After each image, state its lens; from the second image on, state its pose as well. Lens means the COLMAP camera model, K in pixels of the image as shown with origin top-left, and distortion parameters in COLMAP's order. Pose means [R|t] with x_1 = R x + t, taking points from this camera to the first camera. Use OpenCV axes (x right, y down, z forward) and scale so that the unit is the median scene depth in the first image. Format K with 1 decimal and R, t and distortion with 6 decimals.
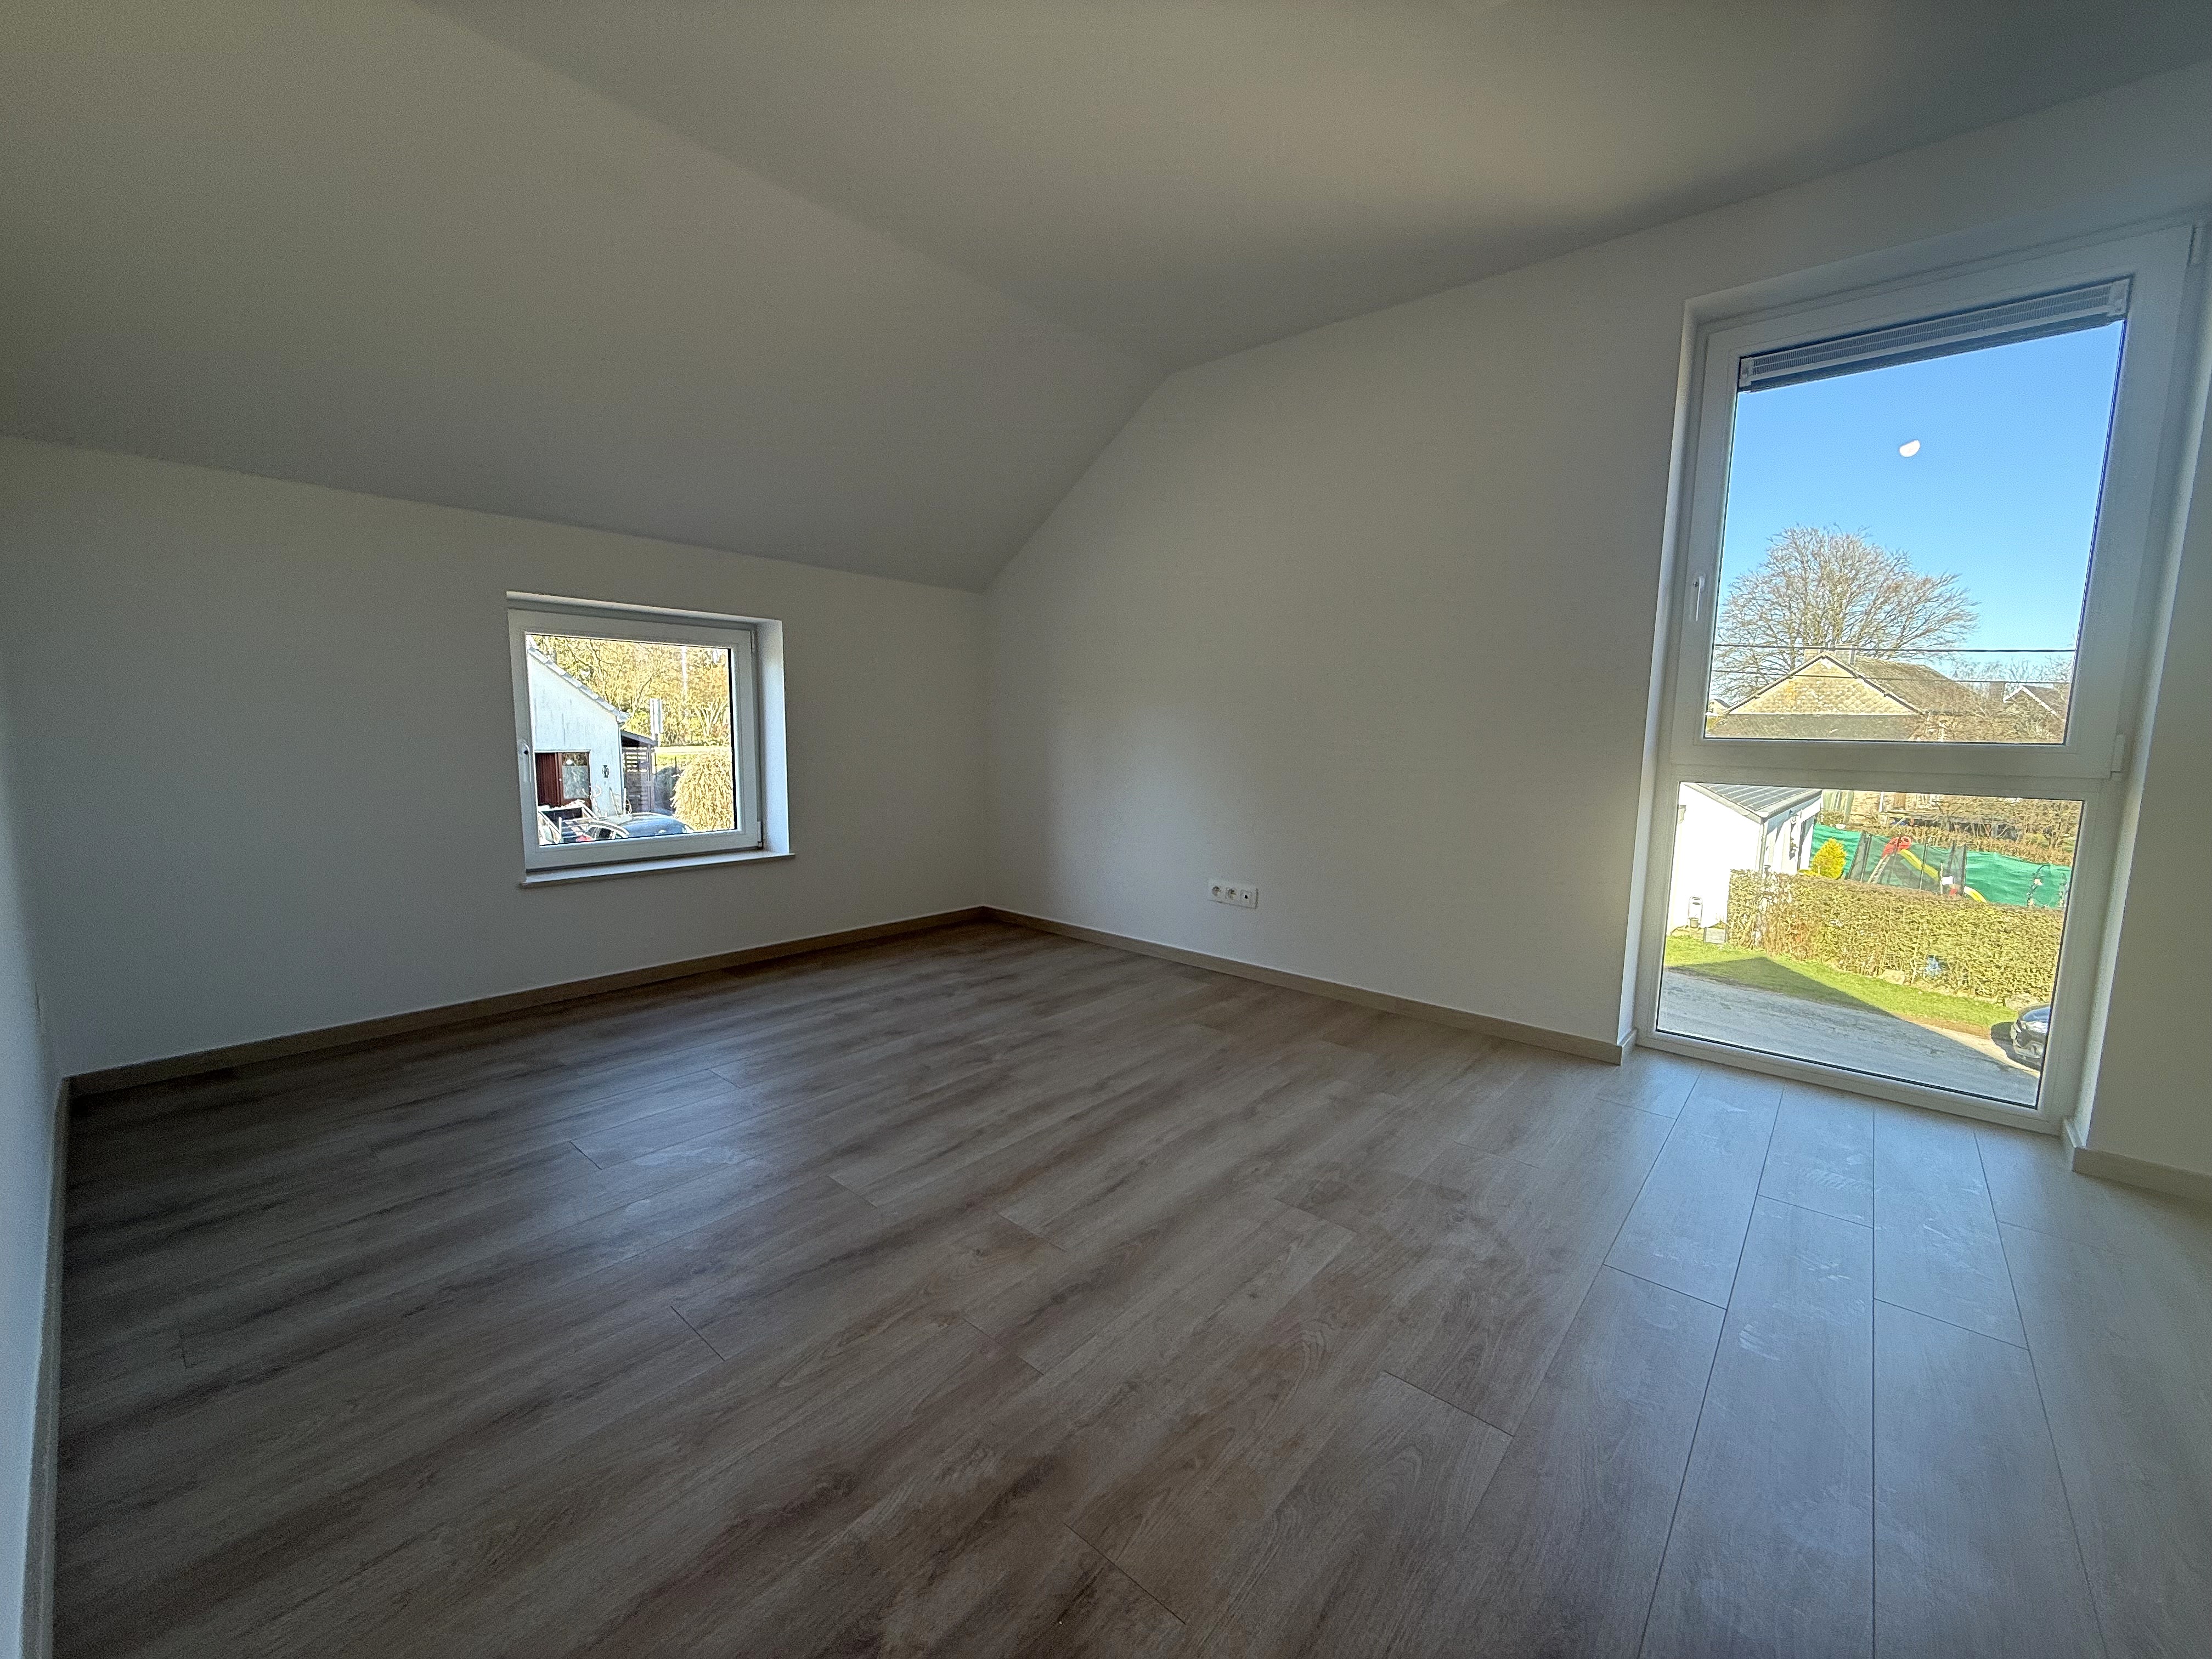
lens RADIAL K [[885.4, 0, 1111.0], [0, 885.4, 826.4], [0, 0, 1]] dist [-0.000406, 0.000157]
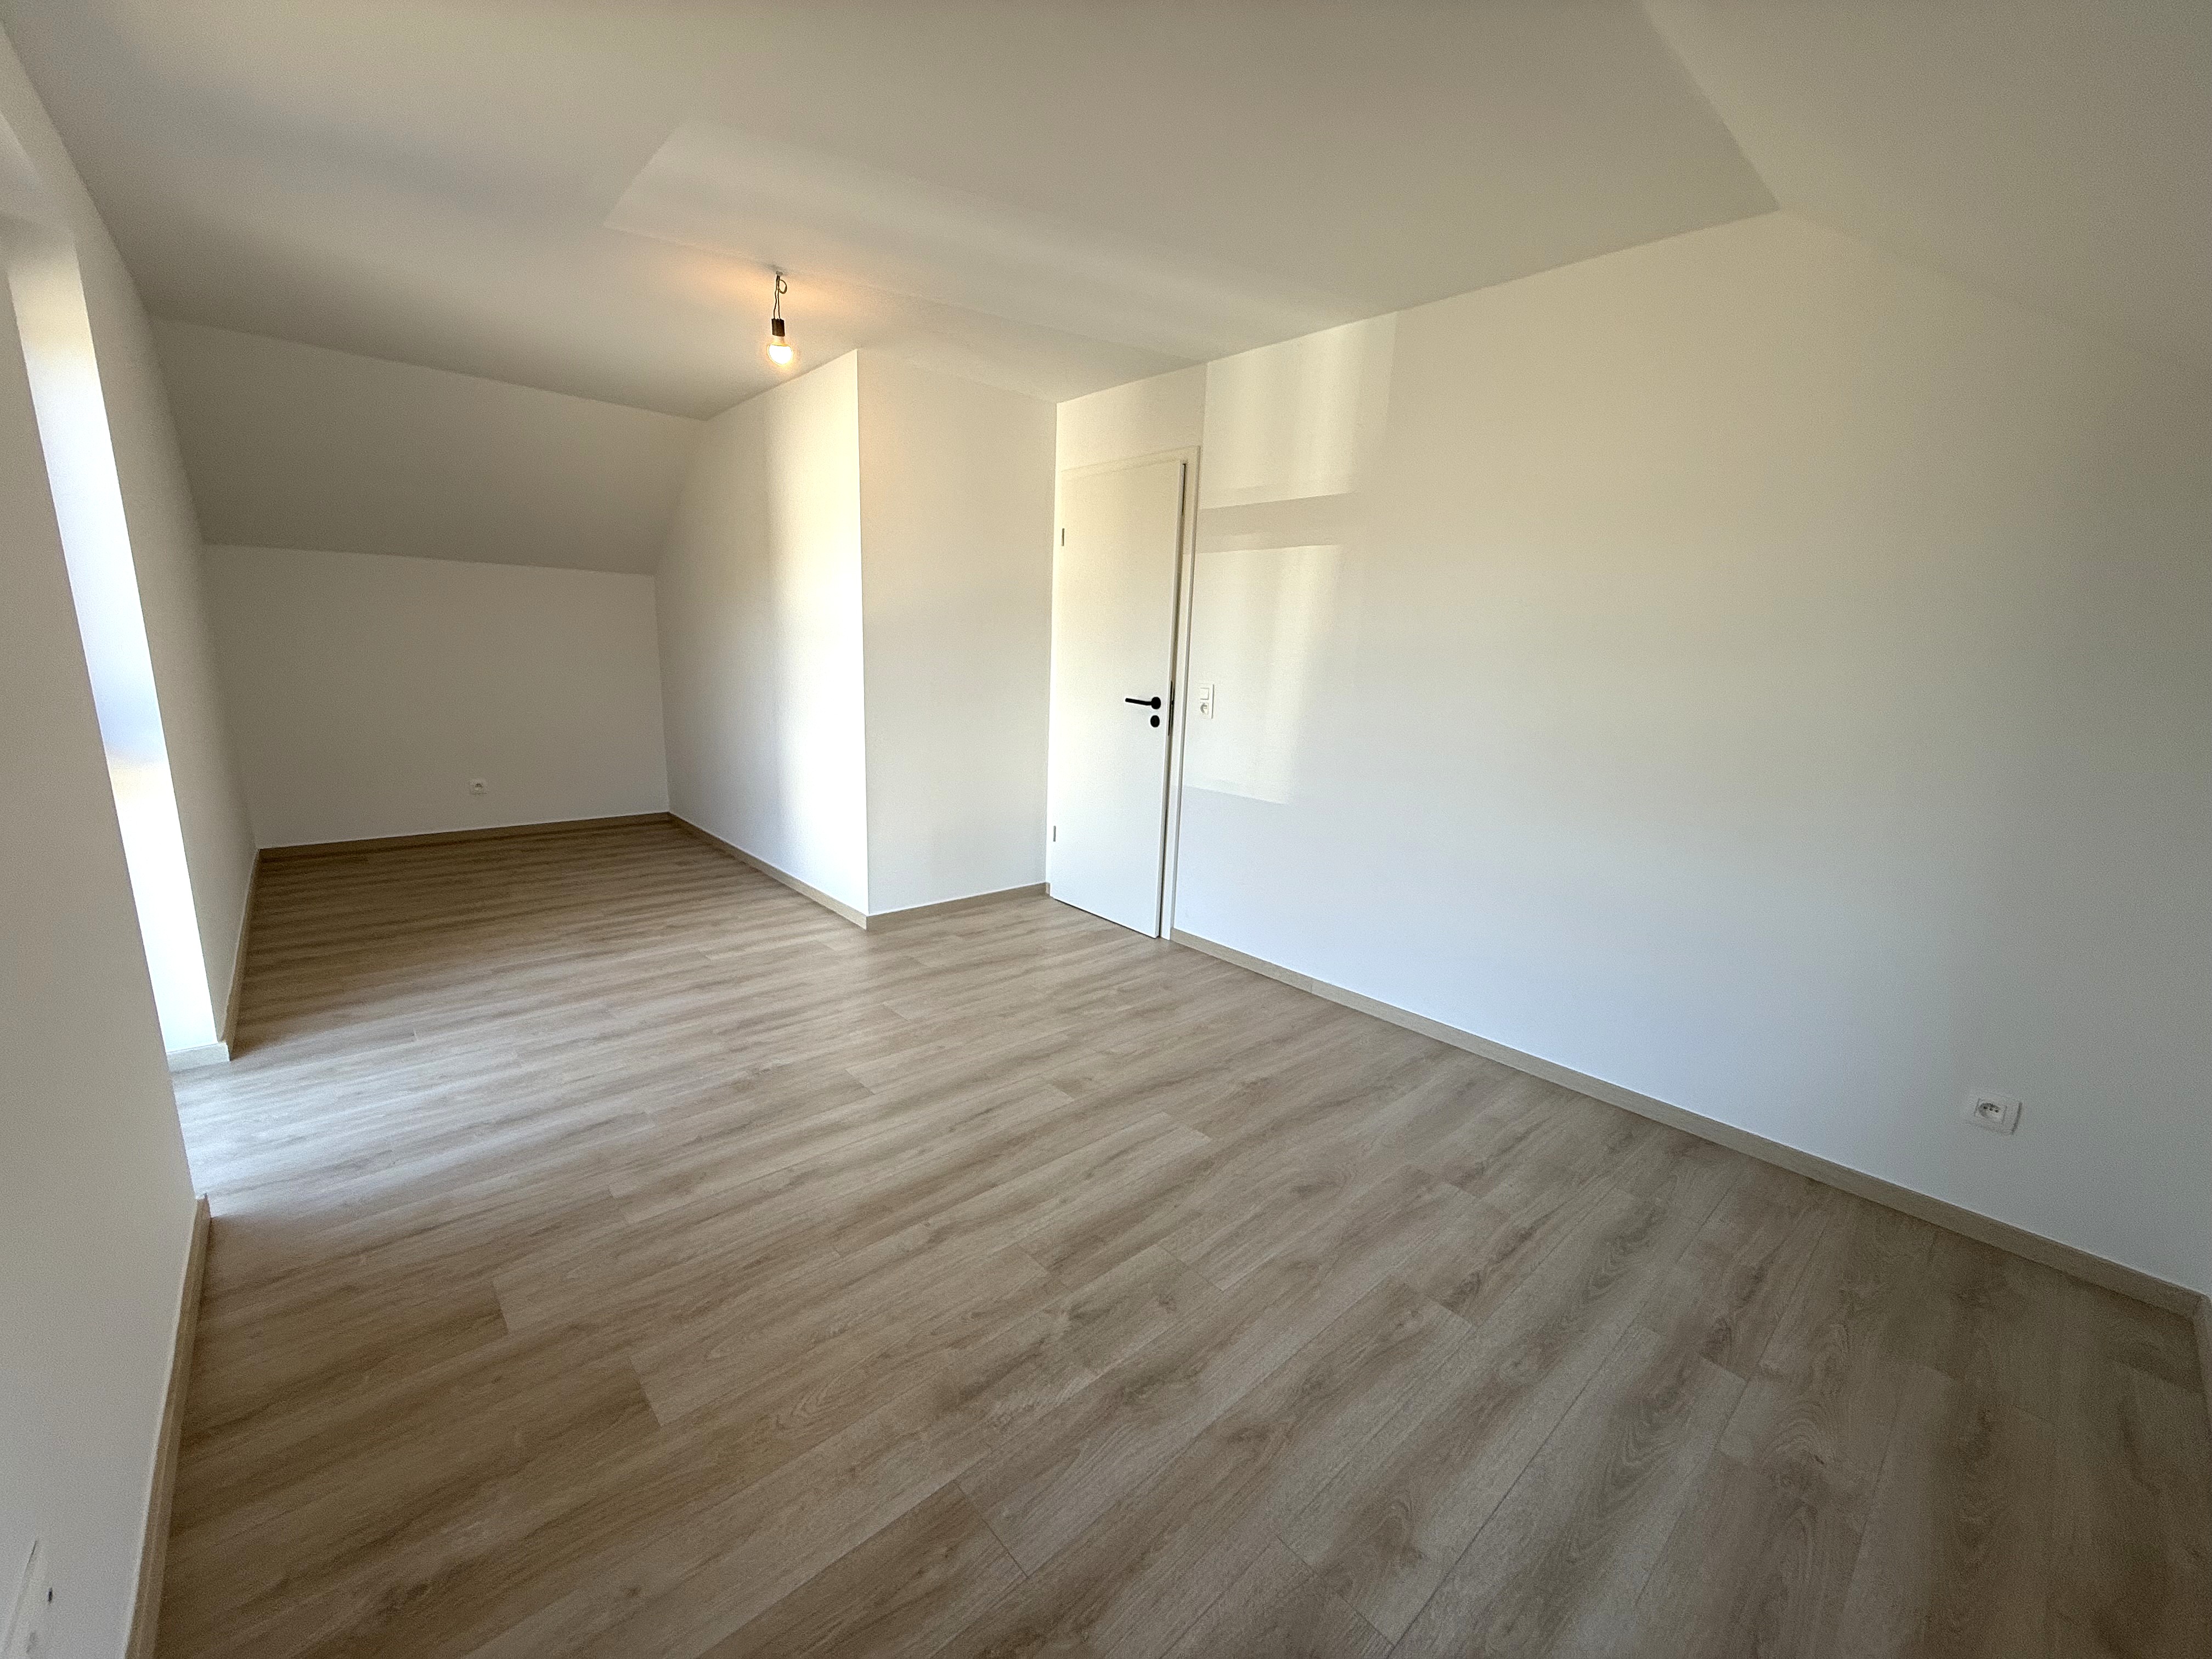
lens RADIAL K [[885.4, 0, 1105.0], [0, 885.4, 825.2], [0, 0, 1]] dist [-0.000406, 0.000157]
pose [[-0.990089, -0.077985, 0.116795, -0.251676], [-0.038461, 0.950424, 0.308568, -0.347684], [-0.135069, 0.301018, -0.944005, 1.823669]]
